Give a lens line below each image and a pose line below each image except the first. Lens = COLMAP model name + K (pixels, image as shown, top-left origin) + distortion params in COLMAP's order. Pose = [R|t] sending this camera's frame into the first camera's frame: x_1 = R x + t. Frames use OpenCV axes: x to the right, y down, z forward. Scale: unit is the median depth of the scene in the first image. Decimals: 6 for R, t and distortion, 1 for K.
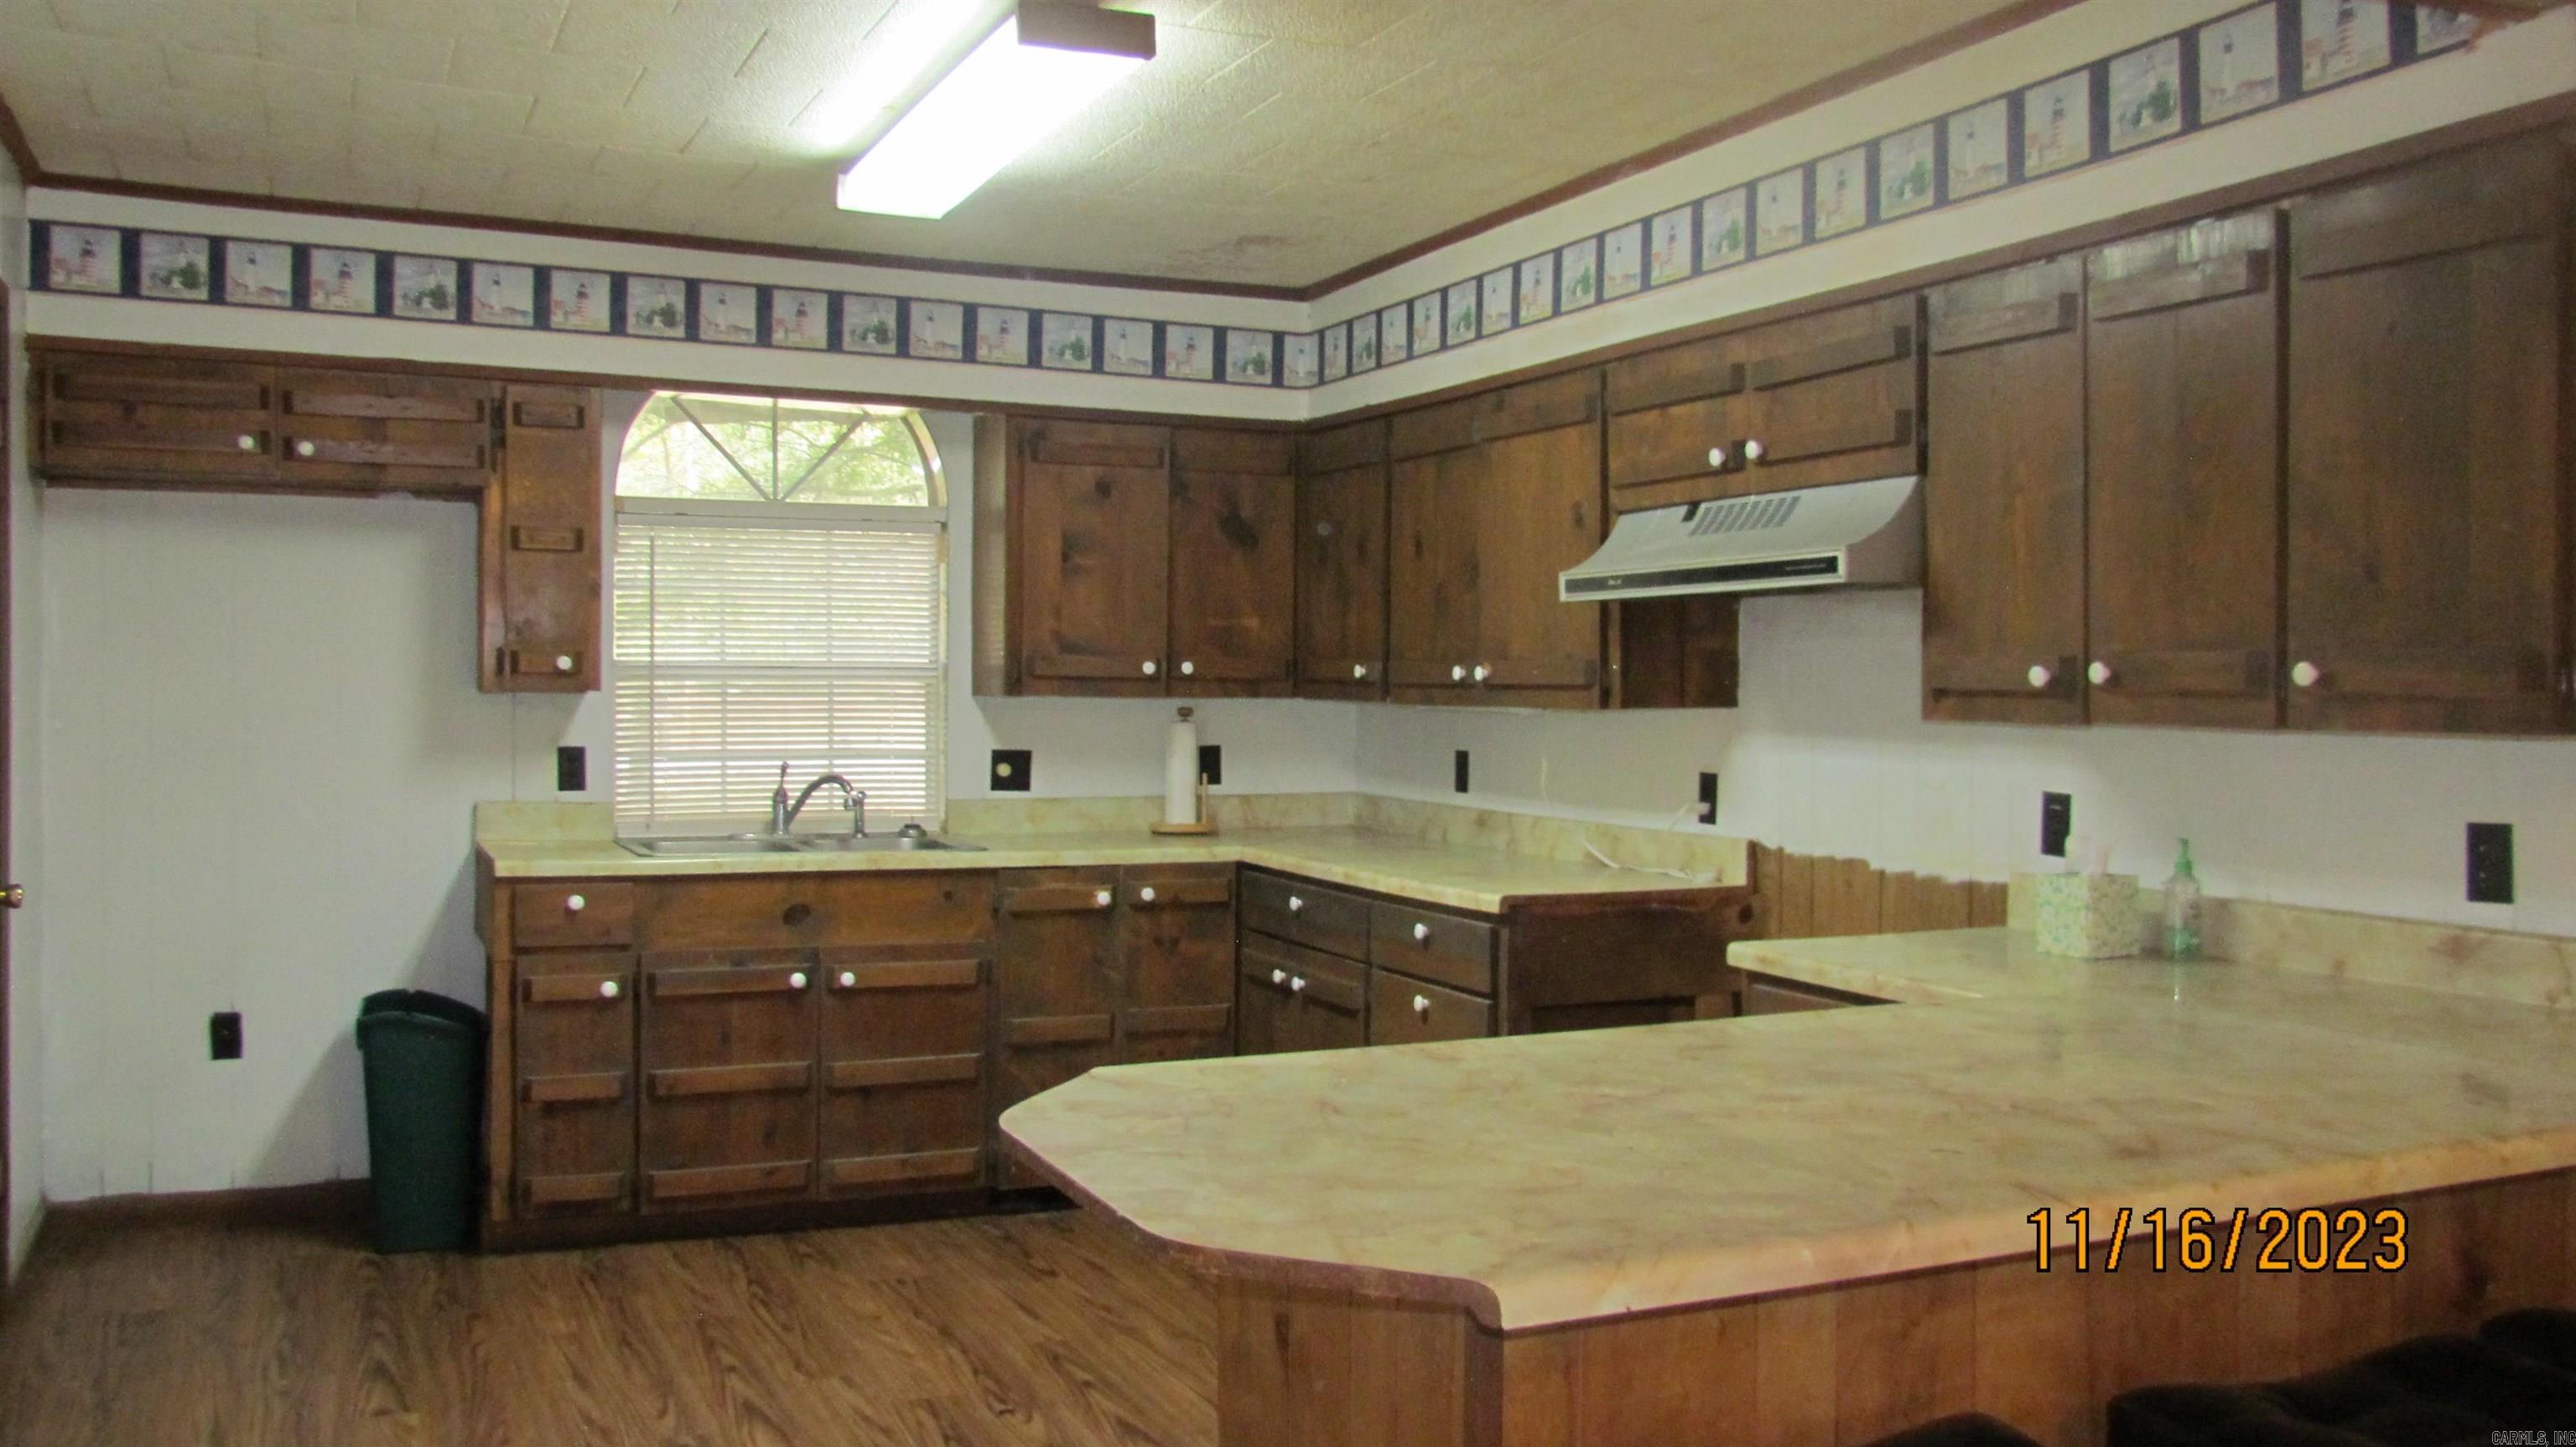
lens RADIAL K [[2174.9, 0, 1299.5], [0, 2174.9, 722.9], [0, 0, 1]] dist [-0.003514, -0.006692]
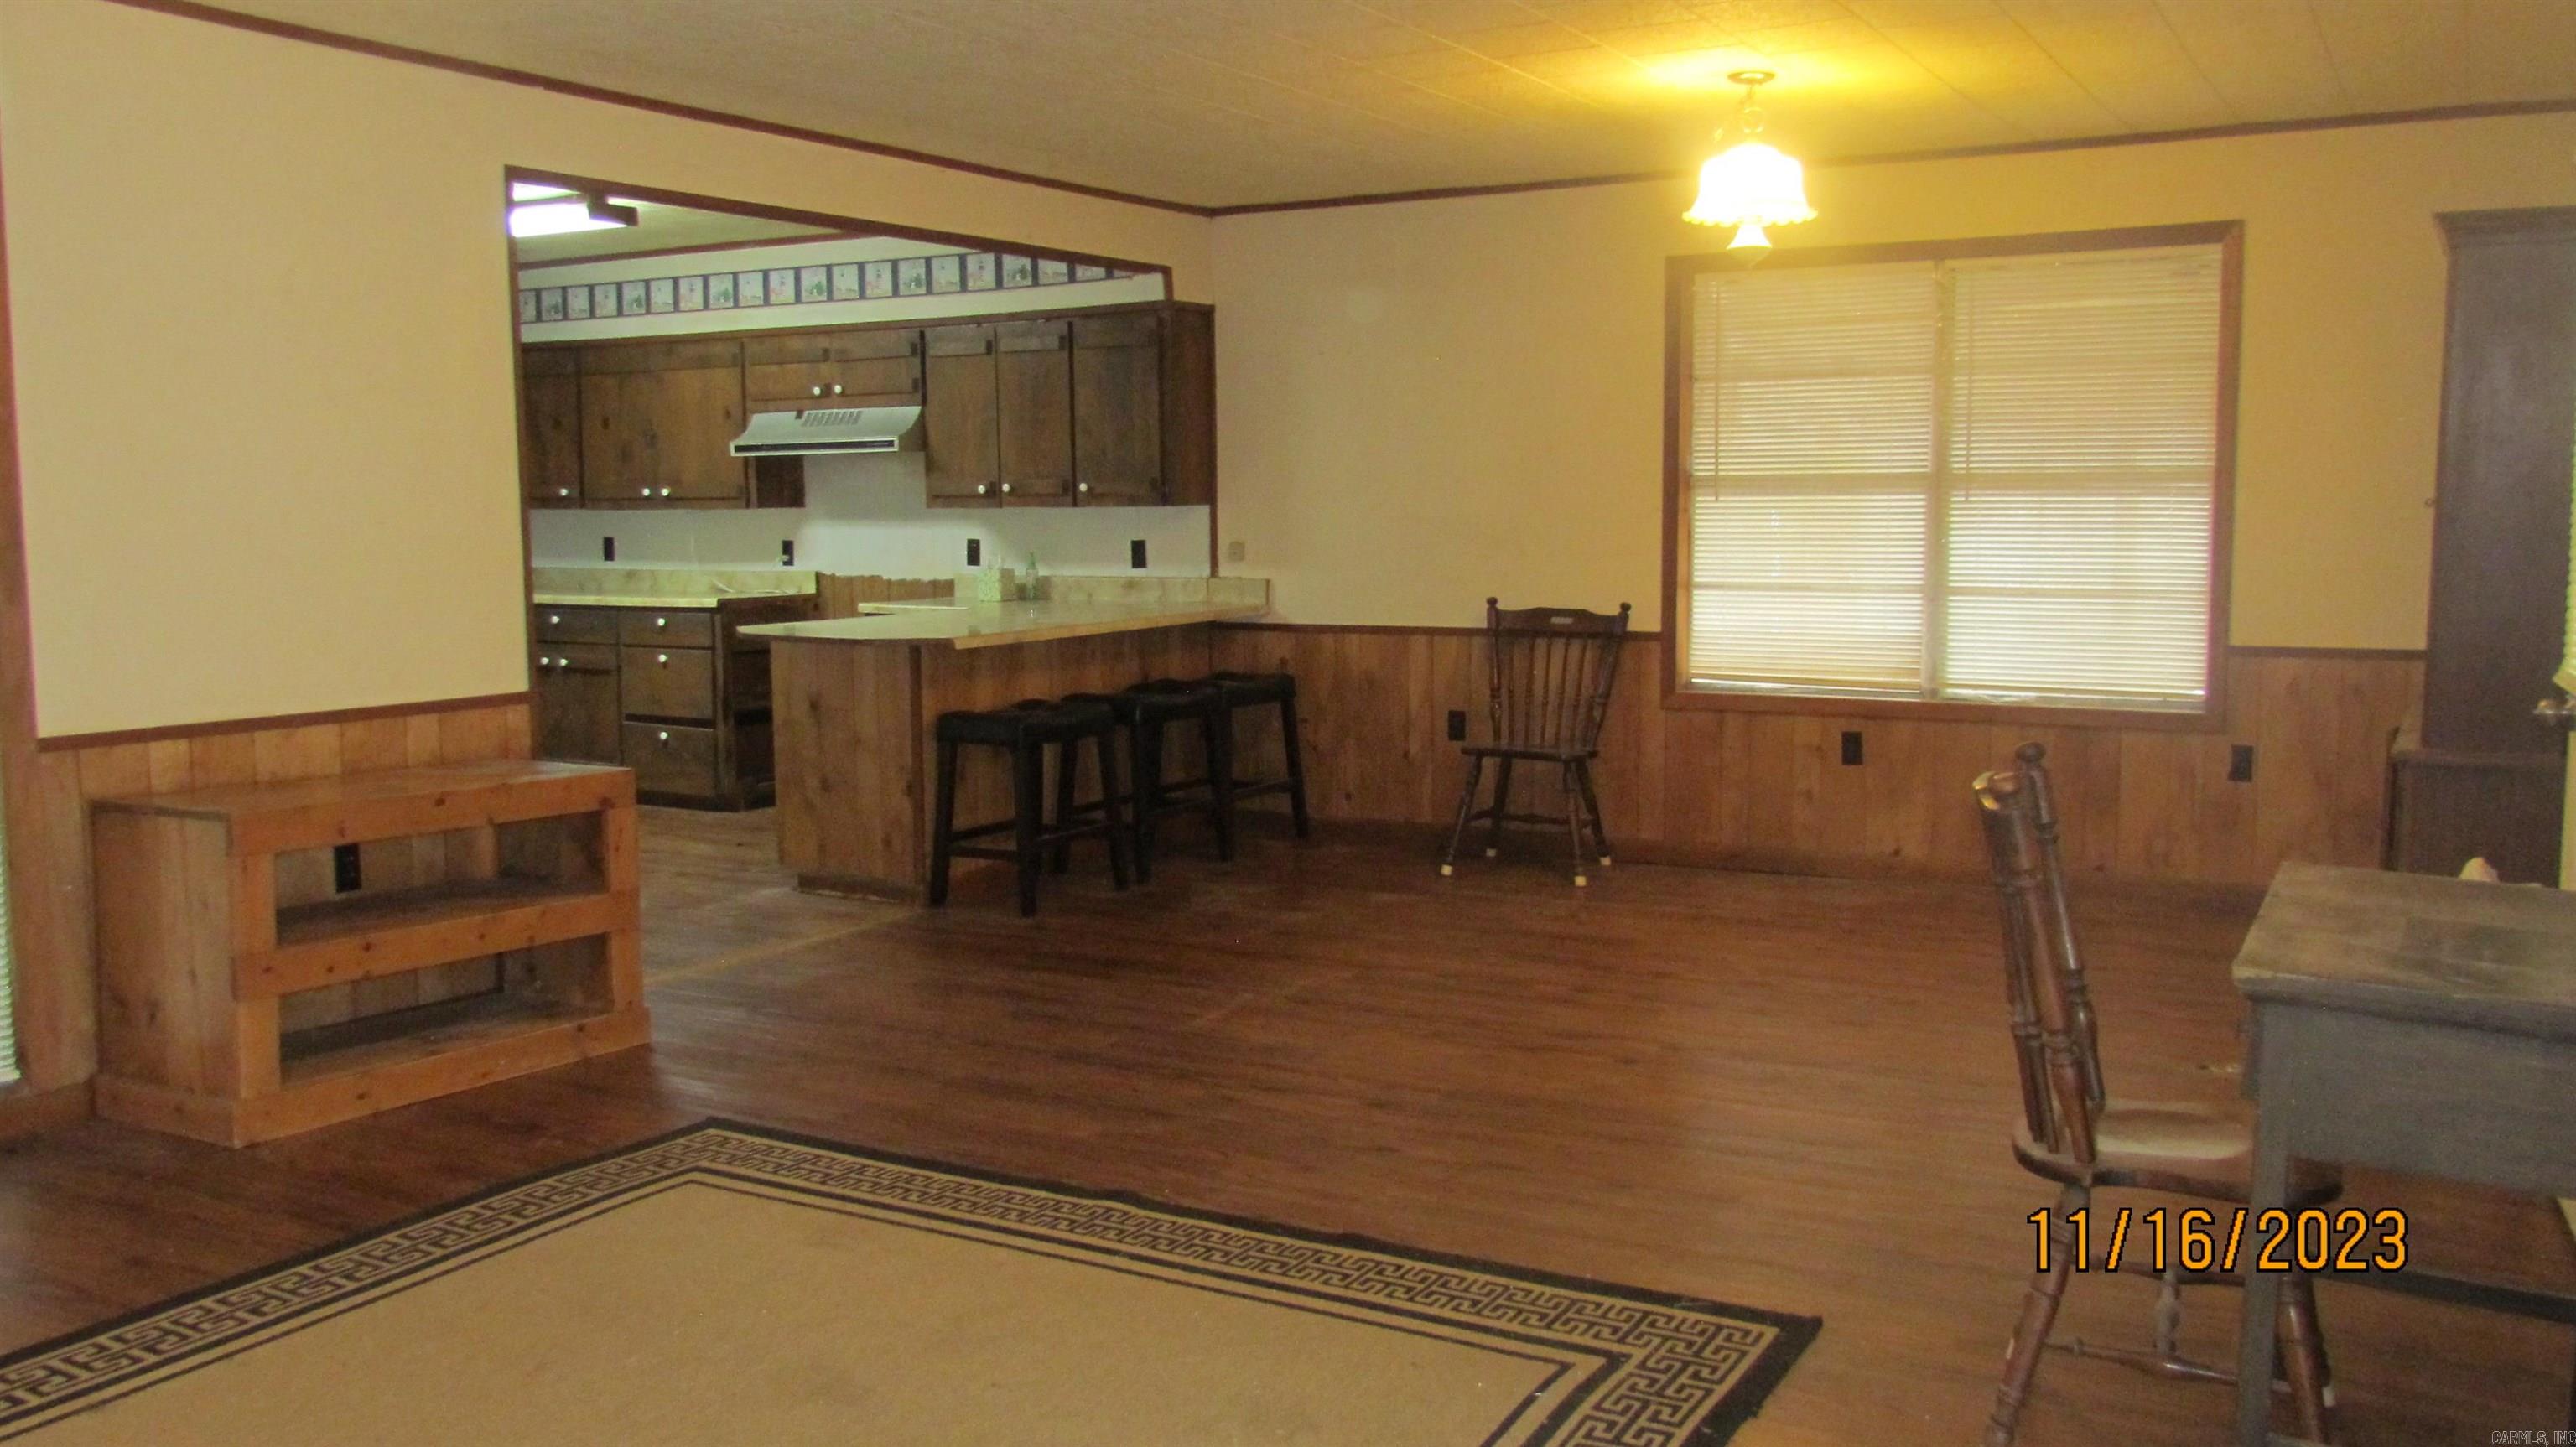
lens RADIAL K [[2174.9, 0, 1291.1], [0, 2174.9, 718.0], [0, 0, 1]] dist [-0.003514, -0.006692]
pose [[0.814111, -0.068443, 0.576662, -0.722546], [0.023858, 0.996134, 0.084547, 0.032949], [-0.580219, -0.055072, 0.812596, -1.099189]]
